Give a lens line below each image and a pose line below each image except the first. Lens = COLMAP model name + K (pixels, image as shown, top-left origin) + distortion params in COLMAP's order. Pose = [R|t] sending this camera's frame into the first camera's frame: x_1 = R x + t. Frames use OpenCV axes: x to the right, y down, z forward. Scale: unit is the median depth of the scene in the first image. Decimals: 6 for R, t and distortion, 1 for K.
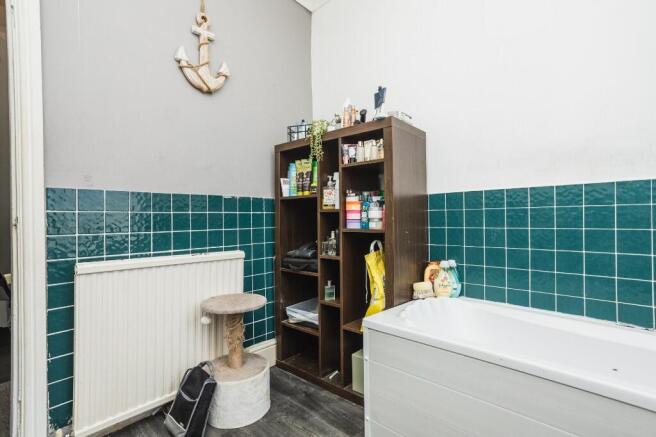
lens RADIAL K [[312.2, 0, 329.2], [0, 312.2, 215.5], [0, 0, 1]] dist [-0.002194, 0.002228]
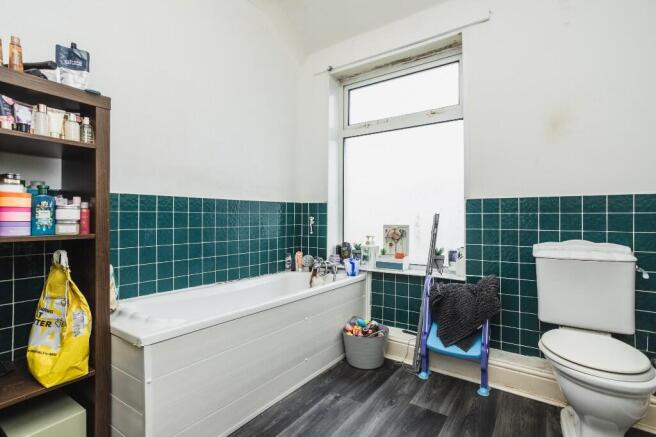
lens RADIAL K [[312.2, 0, 325.7], [0, 312.2, 219.1], [0, 0, 1]] dist [-0.002194, 0.002228]
pose [[-0.105218, 0.008807, 0.994410, -0.651463], [-0.001730, 0.999958, -0.009040, 0.013082], [-0.994448, -0.002671, -0.105198, 0.481586]]
